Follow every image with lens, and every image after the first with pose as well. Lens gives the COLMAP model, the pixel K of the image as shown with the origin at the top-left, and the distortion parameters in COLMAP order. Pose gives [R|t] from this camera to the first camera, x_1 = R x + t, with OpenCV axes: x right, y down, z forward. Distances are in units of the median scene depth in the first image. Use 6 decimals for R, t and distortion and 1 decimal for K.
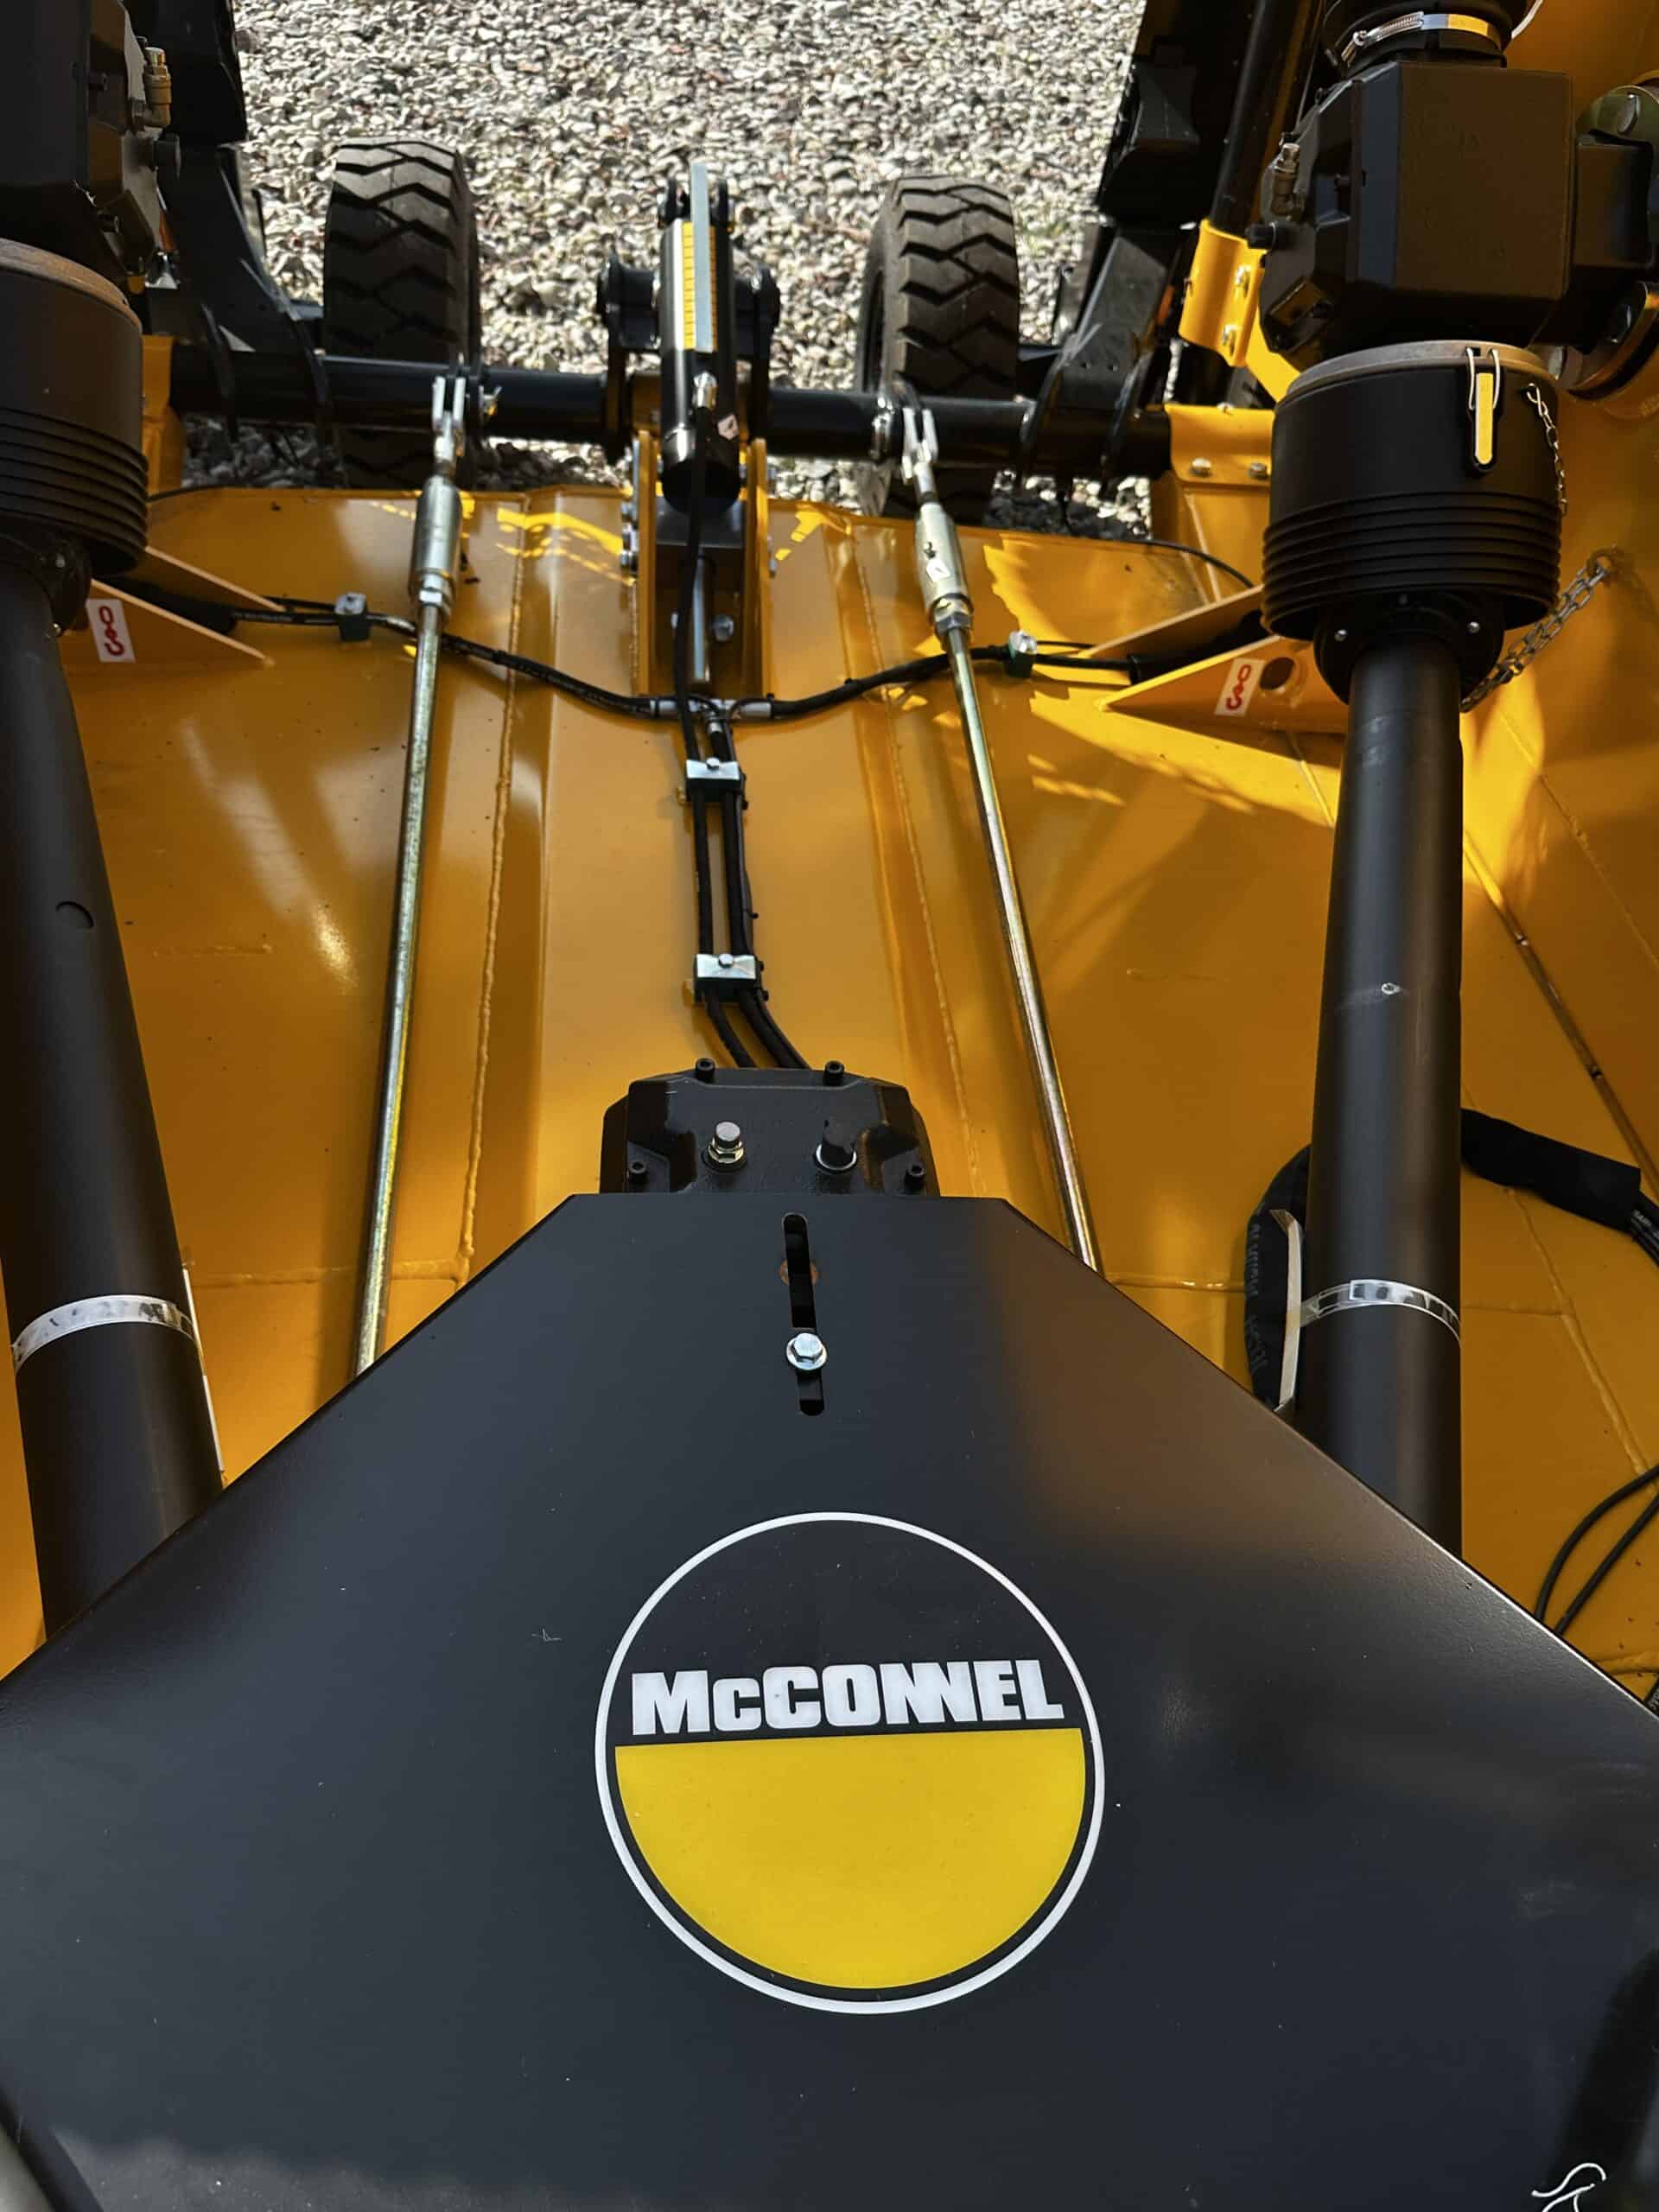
lens RADIAL K [[1723.6, 0, 829.5], [0, 1723.6, 1106.0], [0, 0, 1]] dist [0.097298, -0.151669]
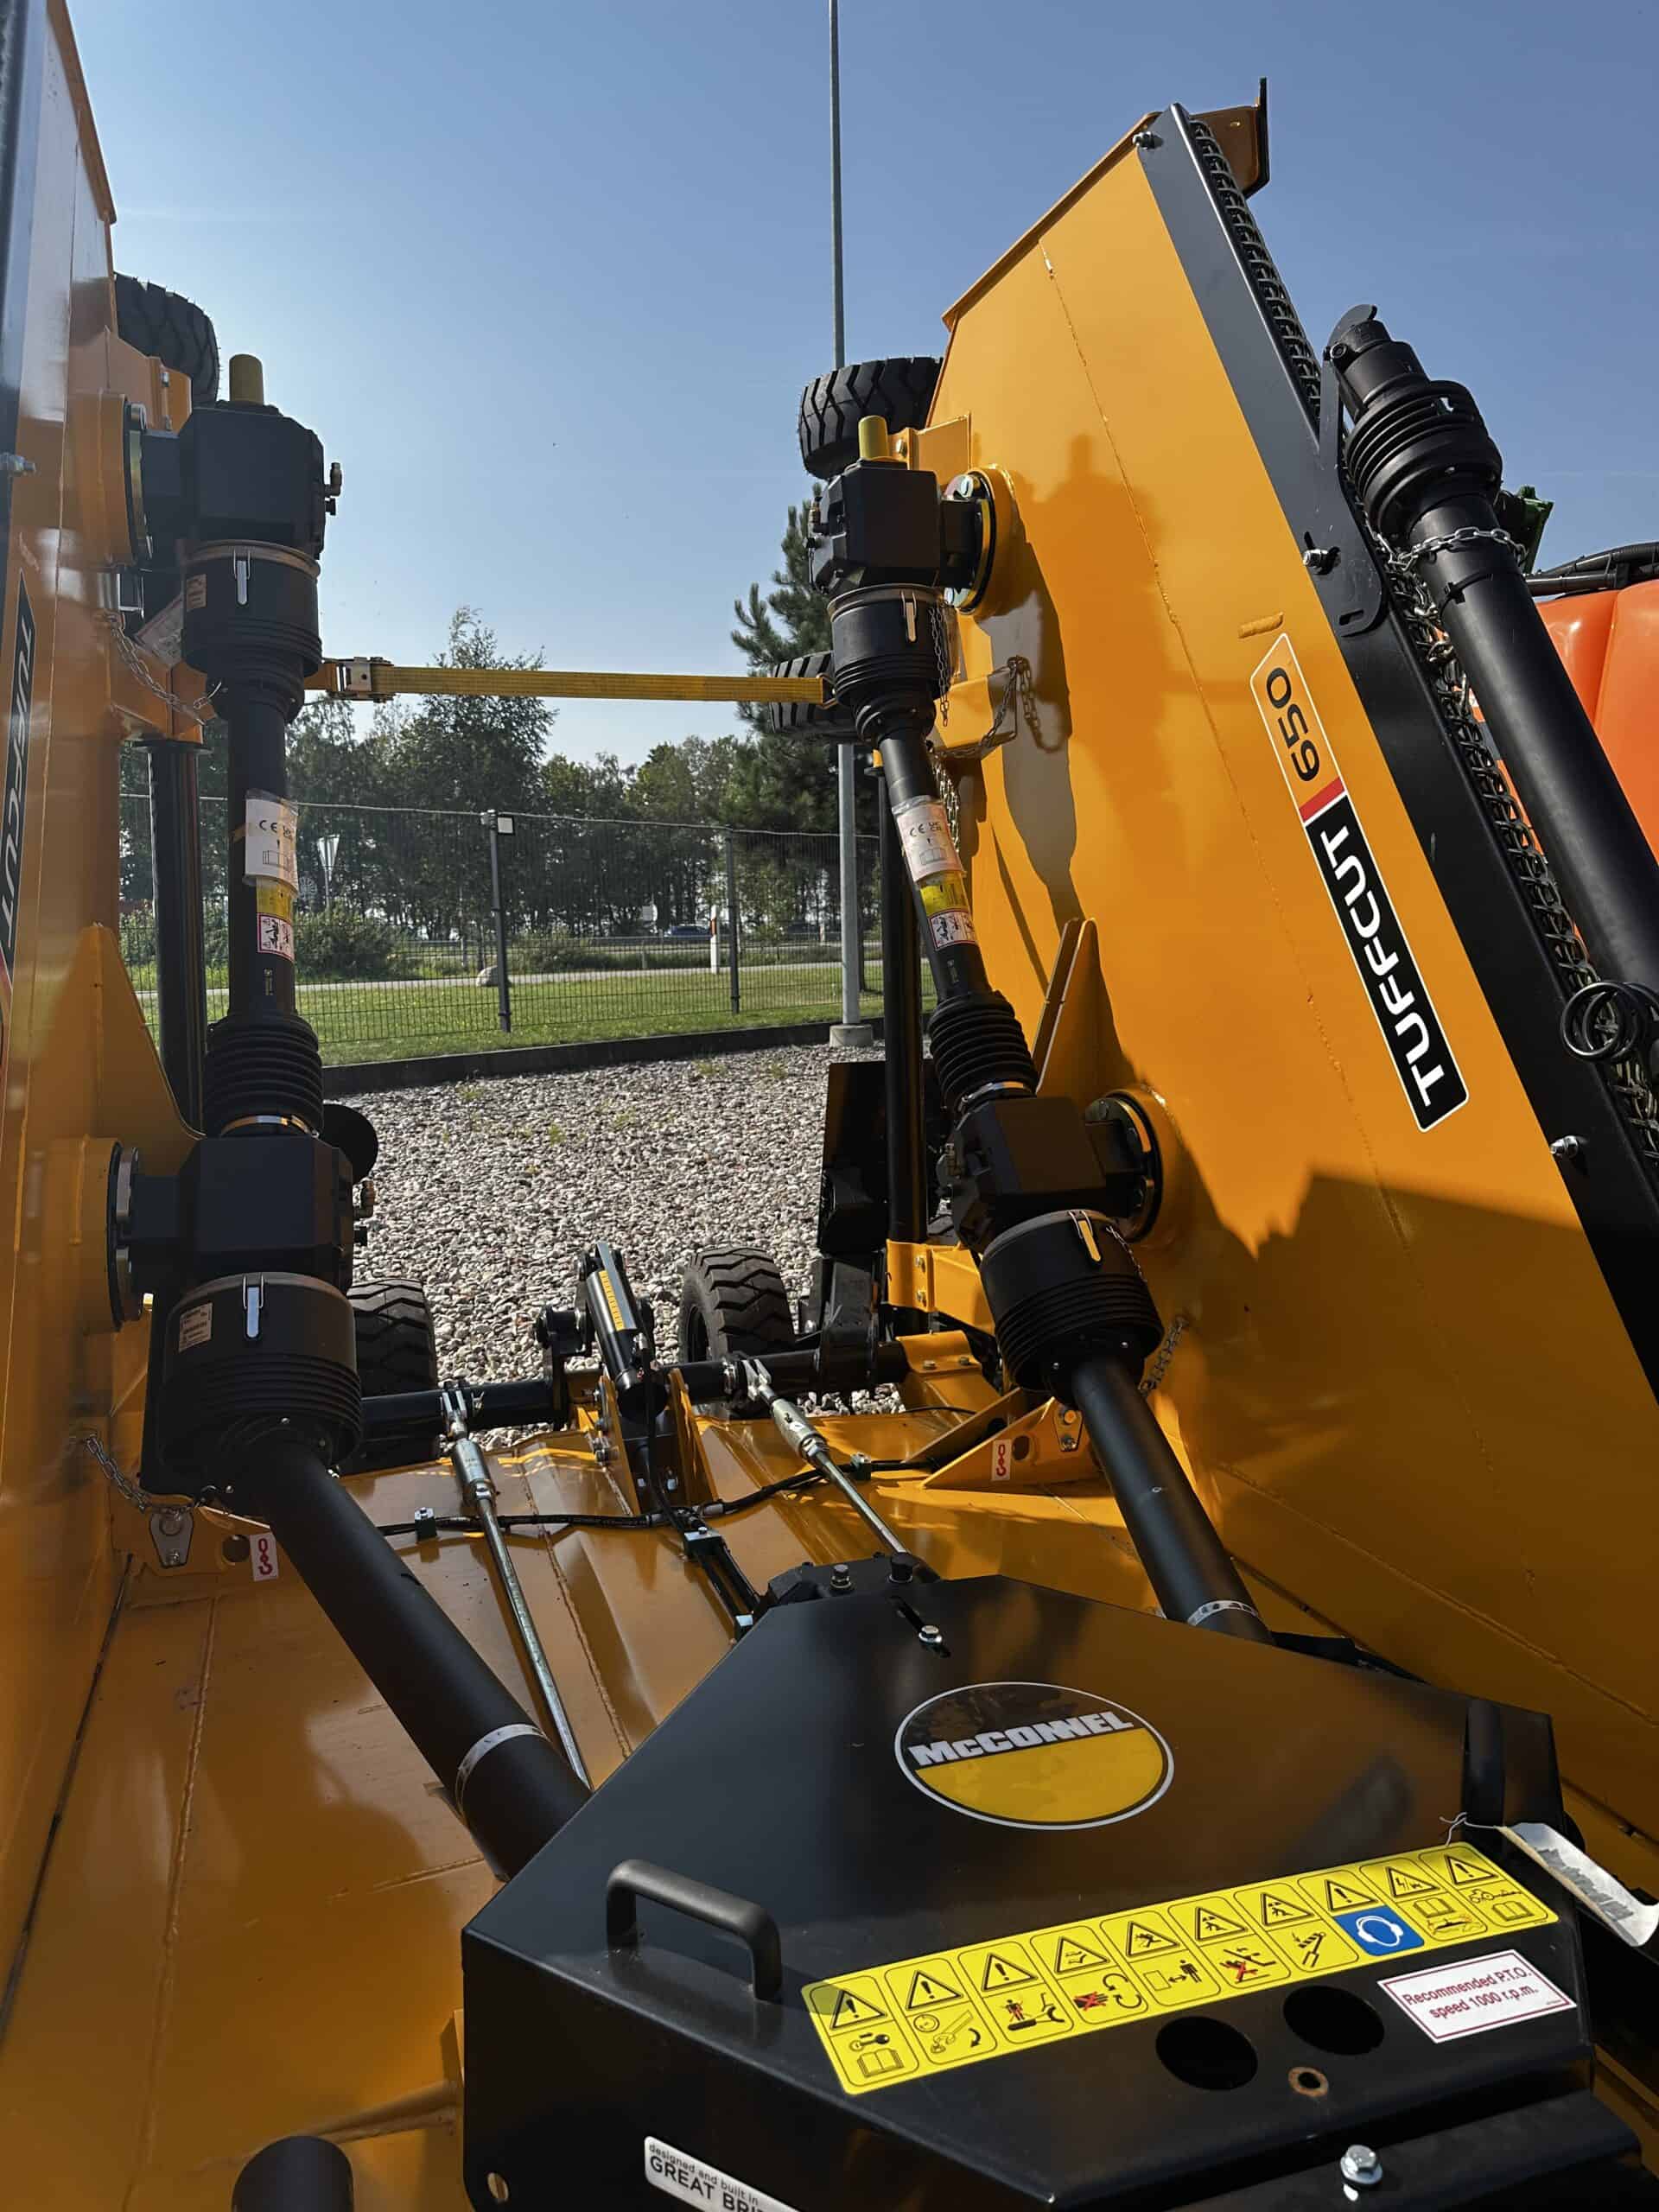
lens RADIAL K [[1642.8, 0, 829.5], [0, 1642.8, 1106.0], [0, 0, 1]] dist [0.033691, -0.001535]
pose [[0.962002, -0.136222, 0.236636, -0.202609], [0.253561, 0.767201, -0.589160, 0.321031], [-0.101290, 0.626775, 0.772589, -0.298531]]
